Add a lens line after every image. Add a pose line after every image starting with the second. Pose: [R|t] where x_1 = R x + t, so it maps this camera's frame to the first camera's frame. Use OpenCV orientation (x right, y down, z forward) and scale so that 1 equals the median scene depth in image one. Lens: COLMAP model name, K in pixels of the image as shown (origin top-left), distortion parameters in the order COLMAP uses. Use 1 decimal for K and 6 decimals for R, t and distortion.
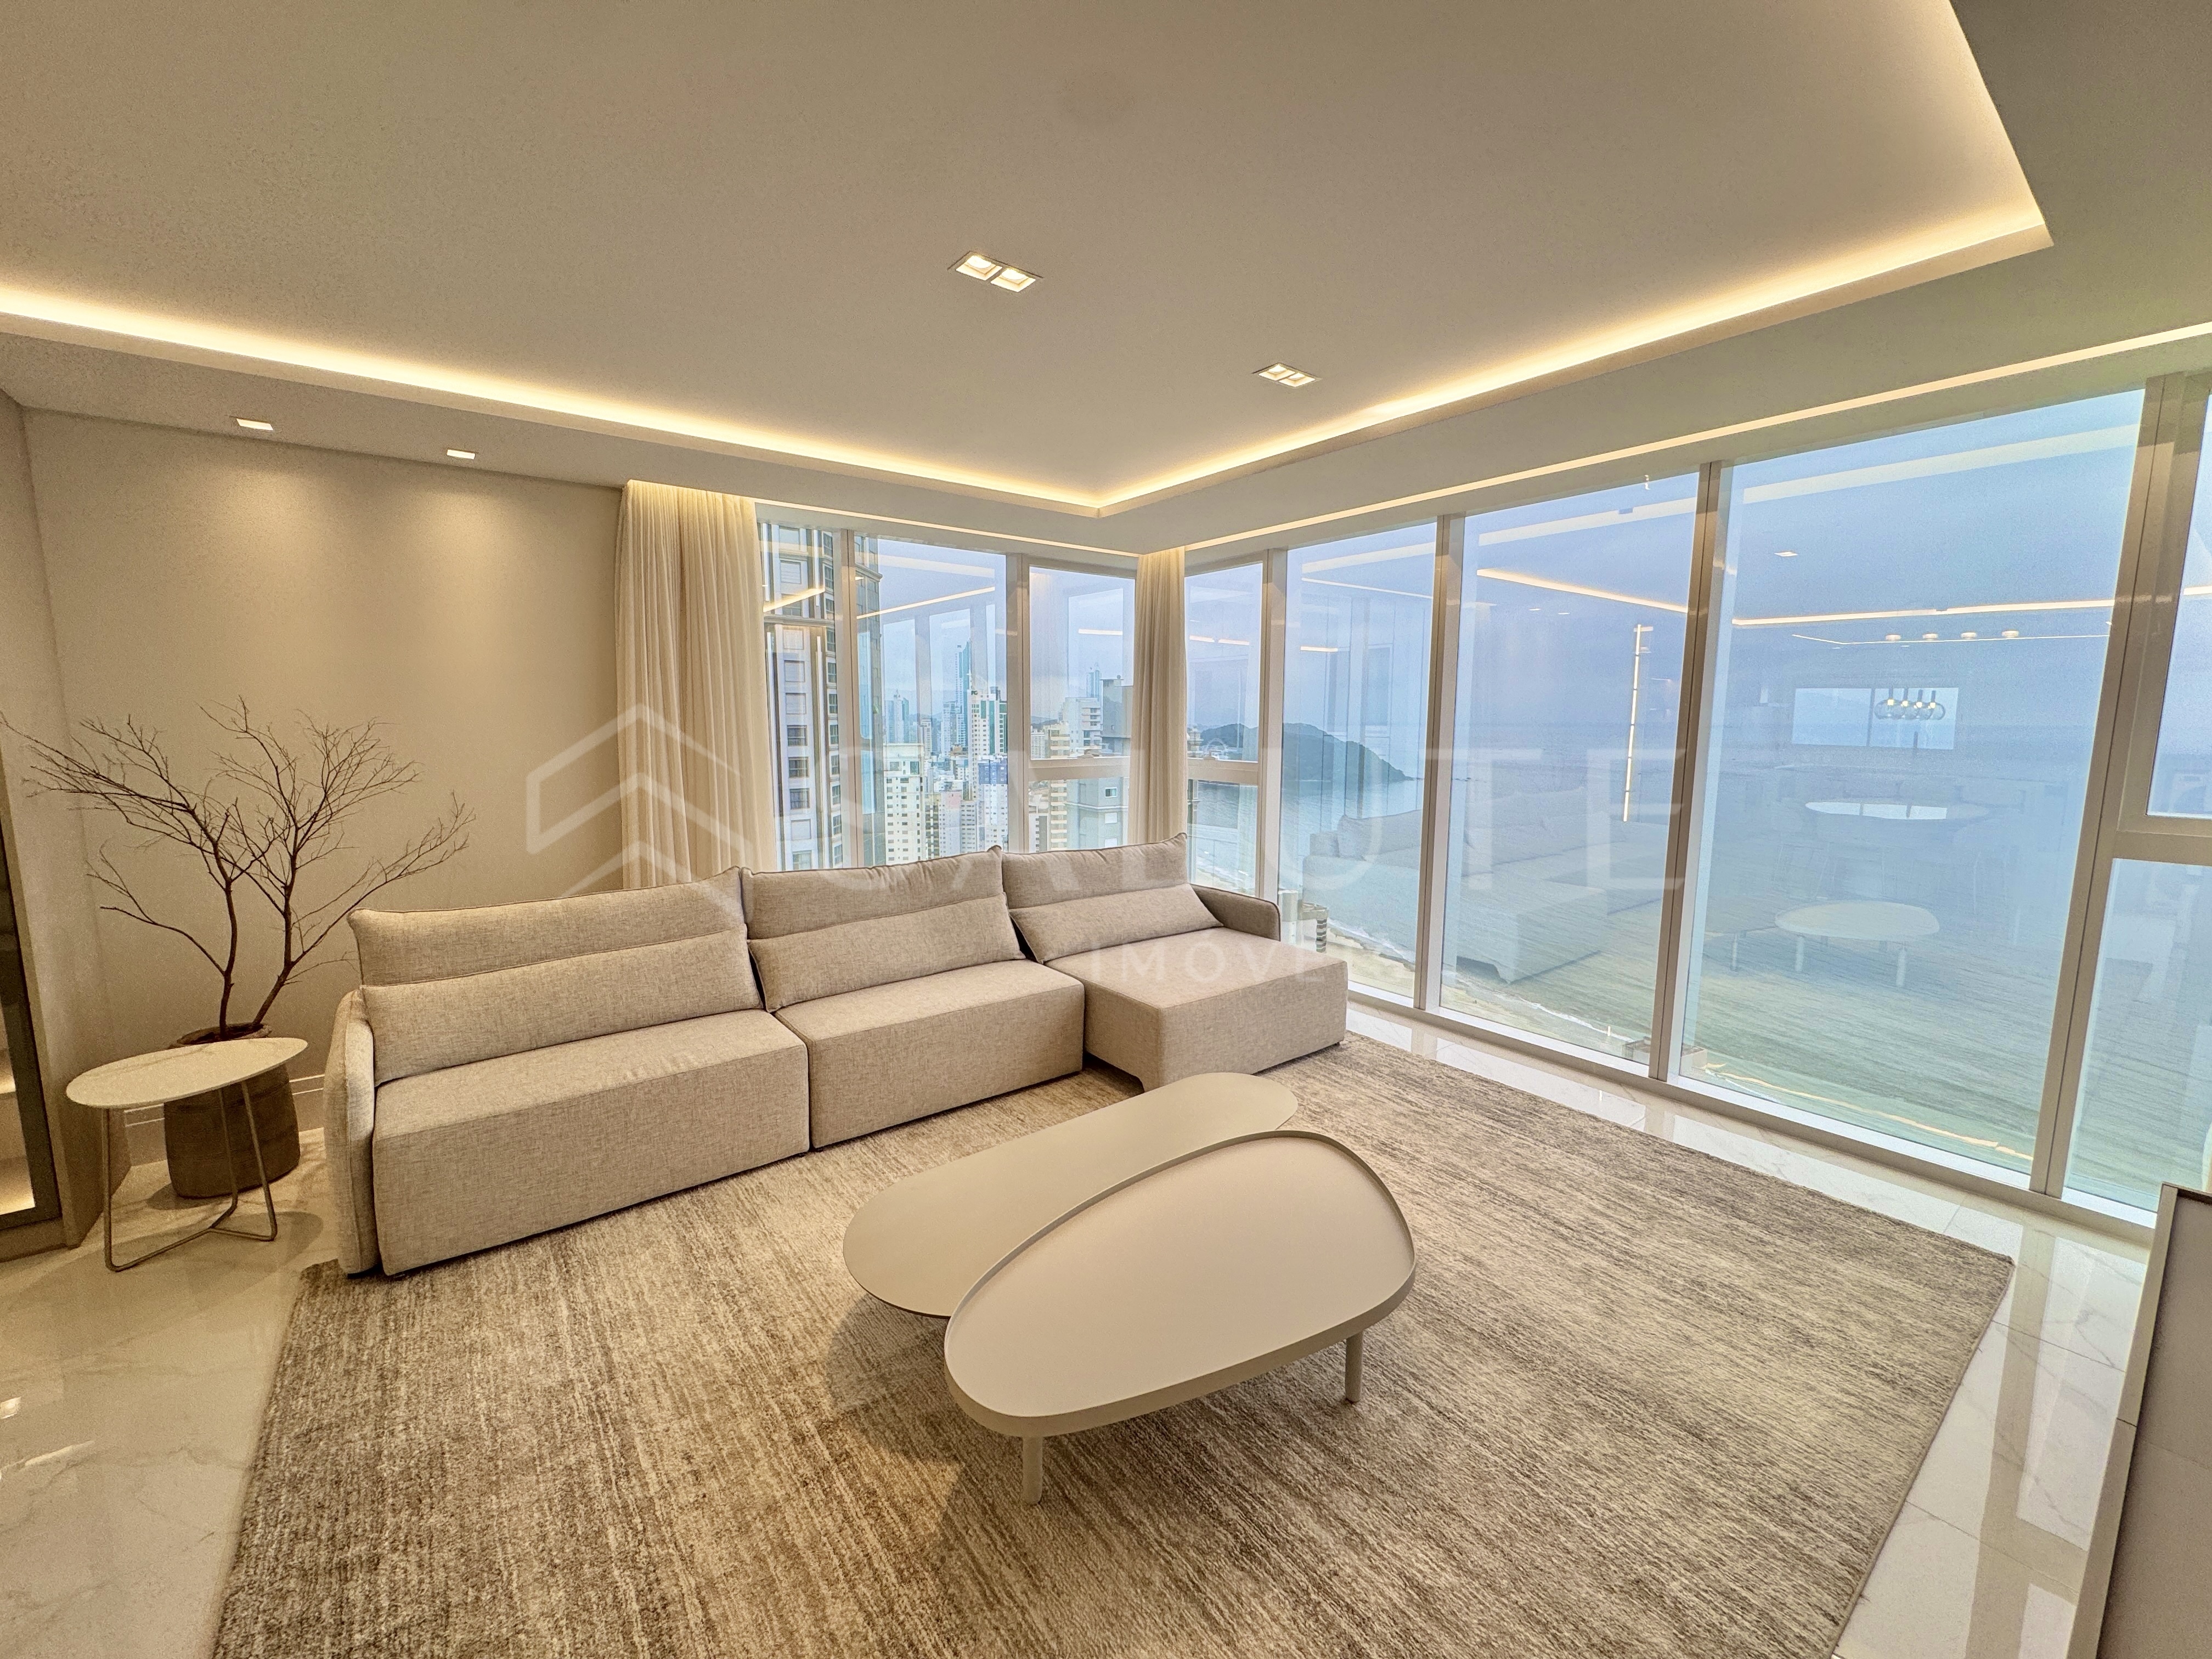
lens RADIAL K [[881.5, 0, 1103.6], [0, 881.5, 827.6], [0, 0, 1]] dist [-0.003809, 0.000357]
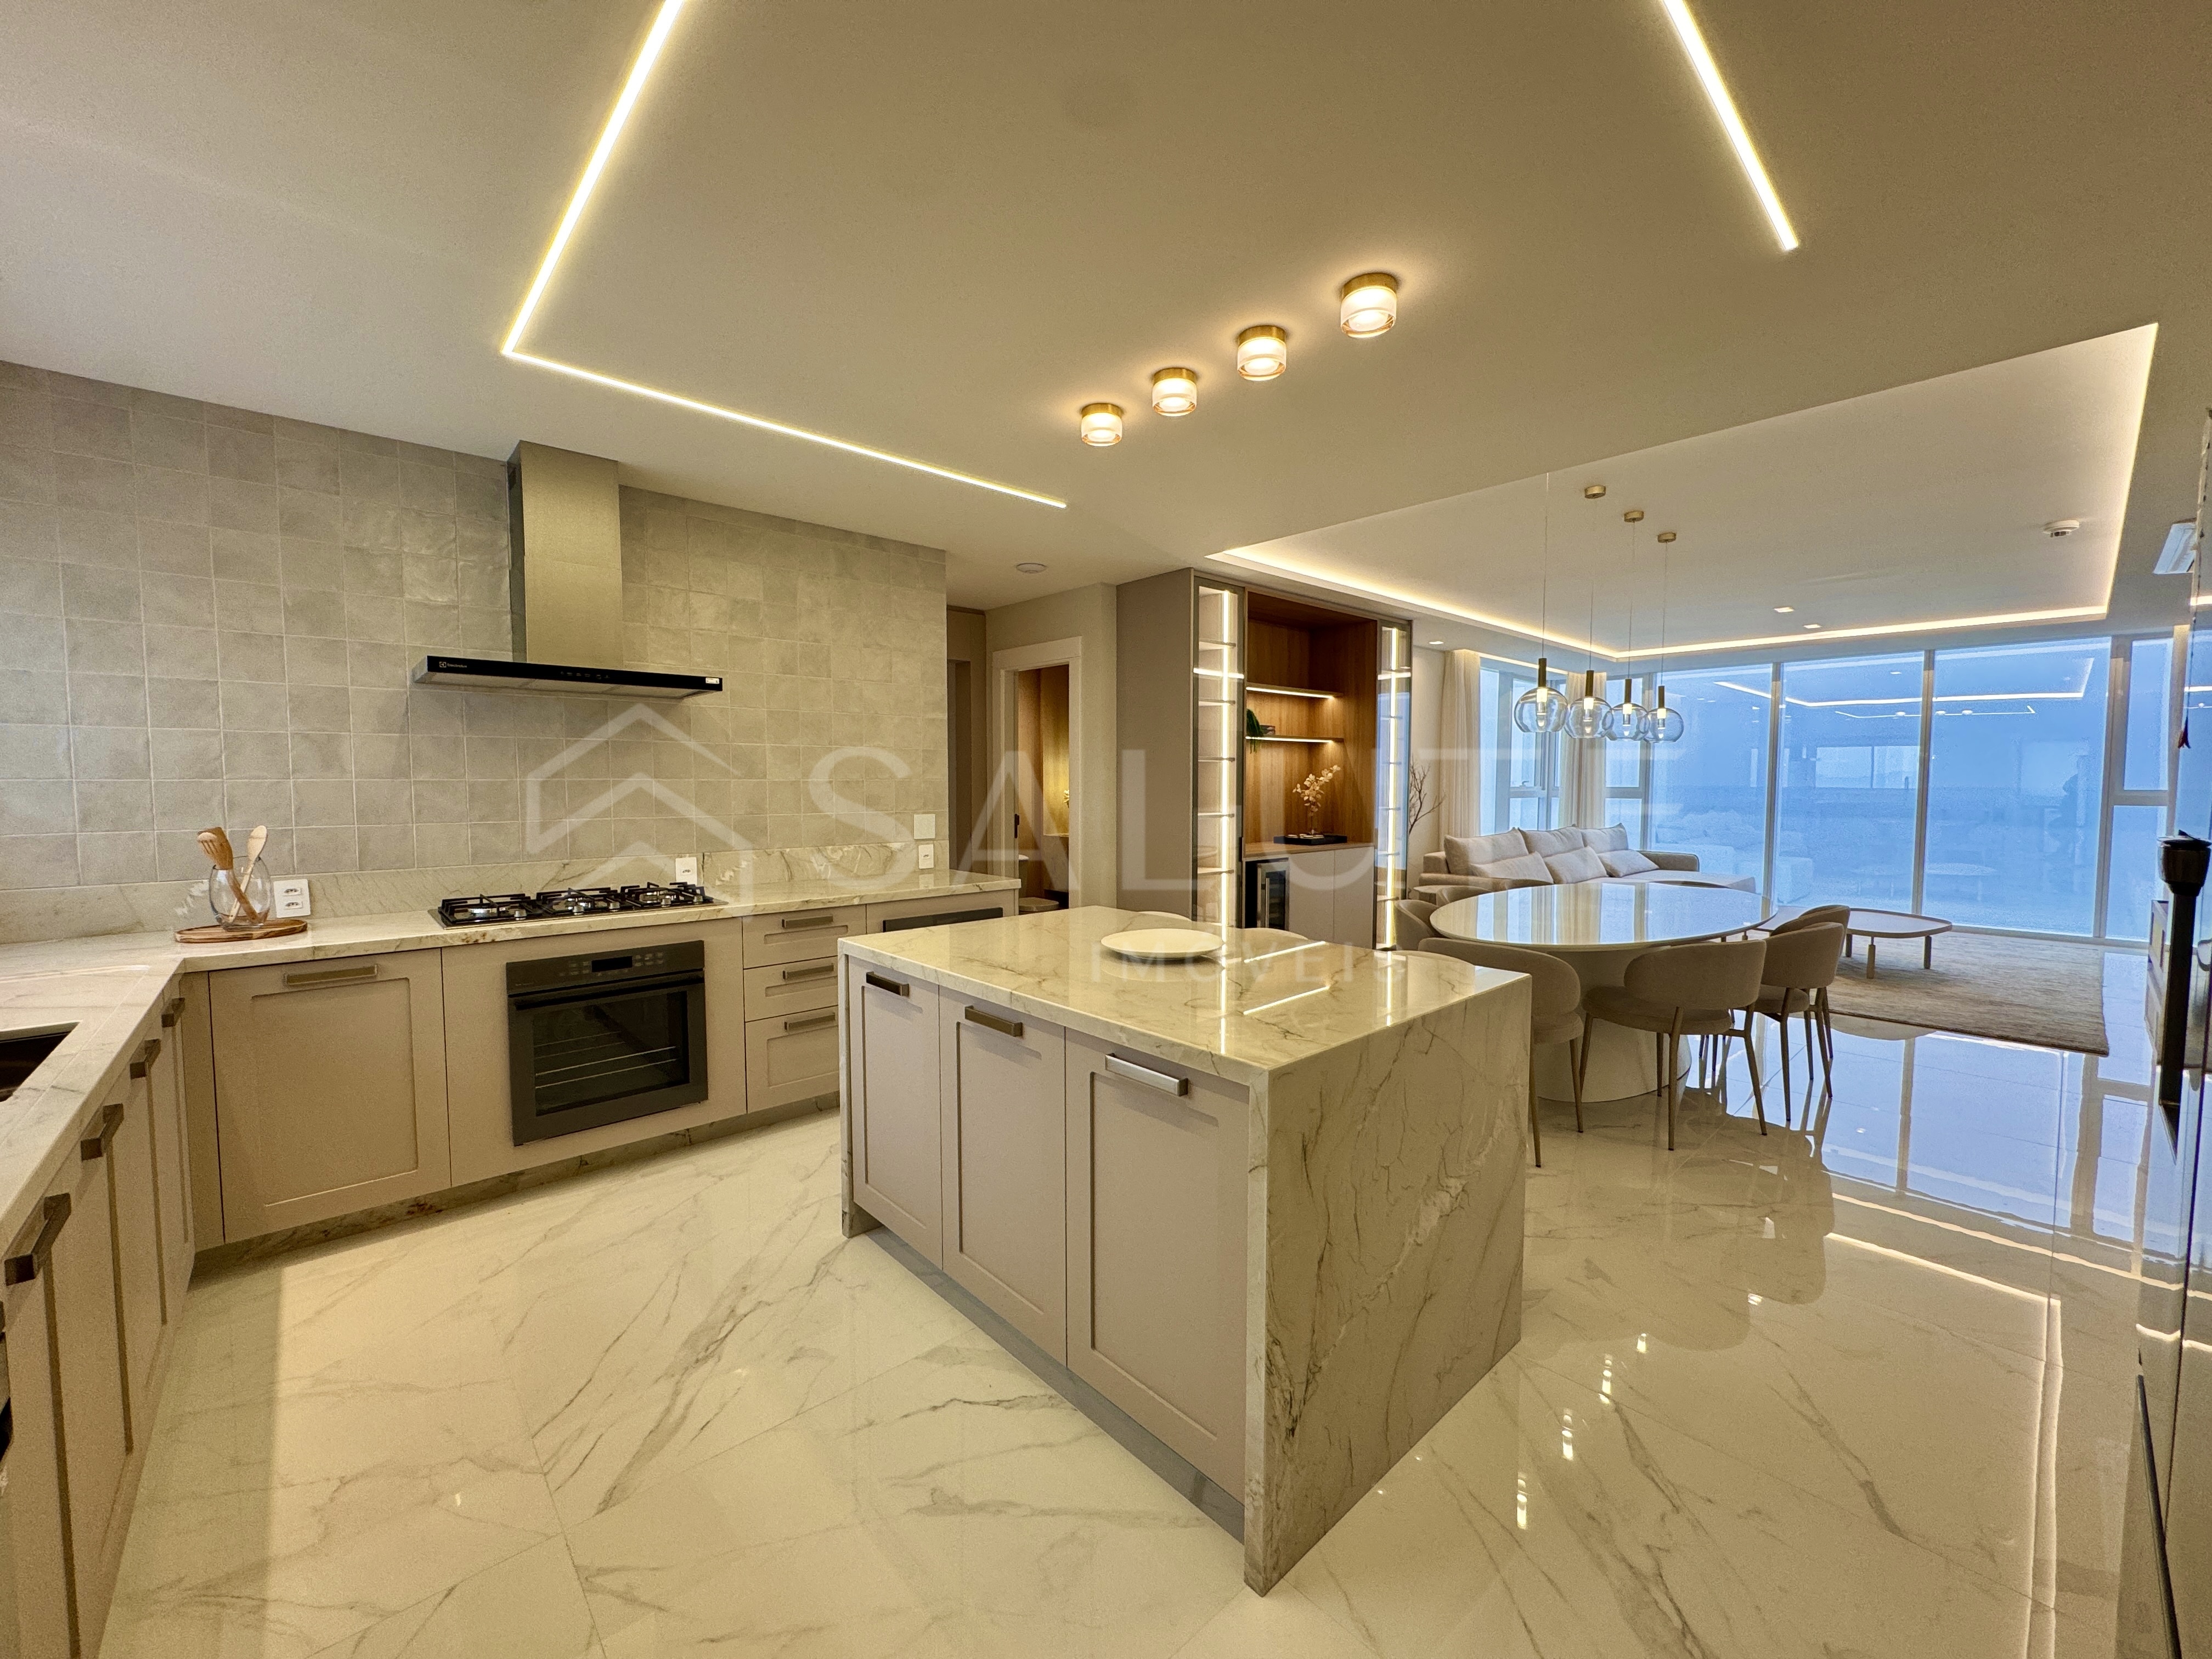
lens RADIAL K [[881.5, 0, 1103.6], [0, 881.5, 827.6], [0, 0, 1]] dist [-0.003809, 0.000357]
pose [[0.996724, -0.005468, 0.080696, -1.992348], [0.011257, 0.997380, -0.071452, 0.235171], [-0.080094, 0.072127, 0.994174, -1.313923]]
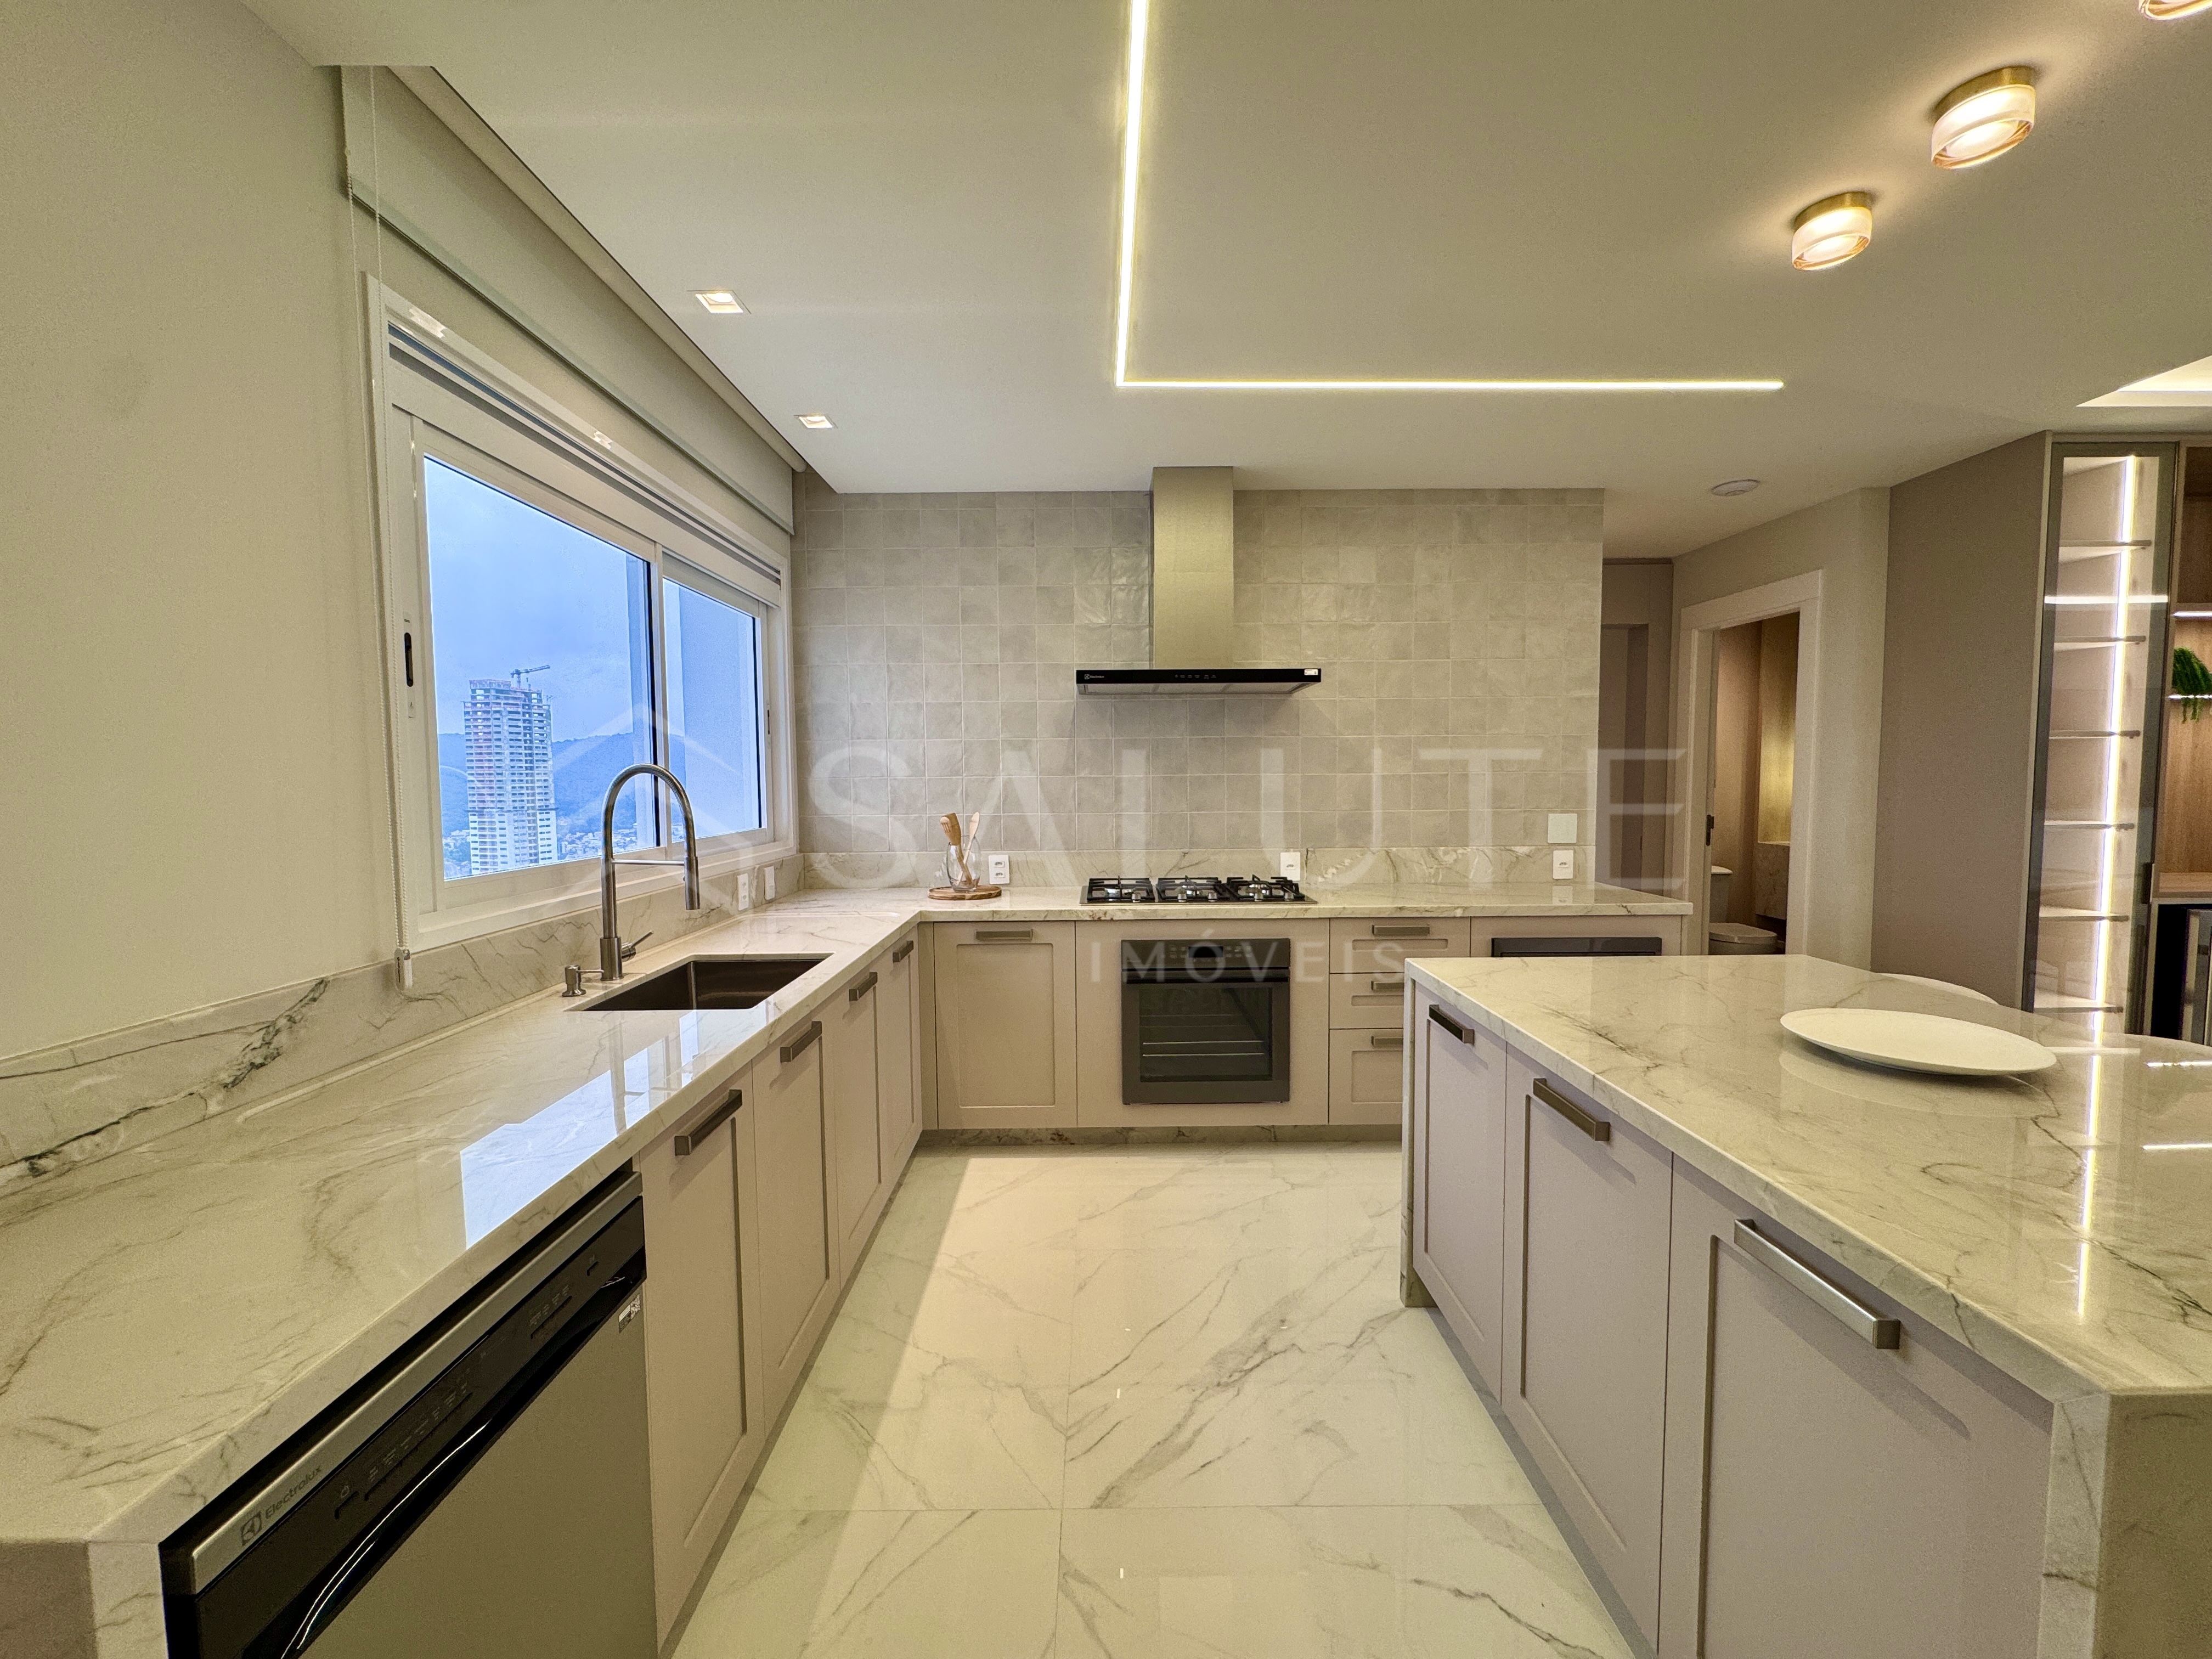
lens RADIAL K [[881.5, 0, 1103.6], [0, 881.5, 827.6], [0, 0, 1]] dist [-0.003809, 0.000357]
pose [[0.795928, 0.028657, -0.604713, -1.937765], [-0.067256, 0.996881, -0.041281, 0.216164], [0.601644, 0.073528, 0.795373, -1.176555]]
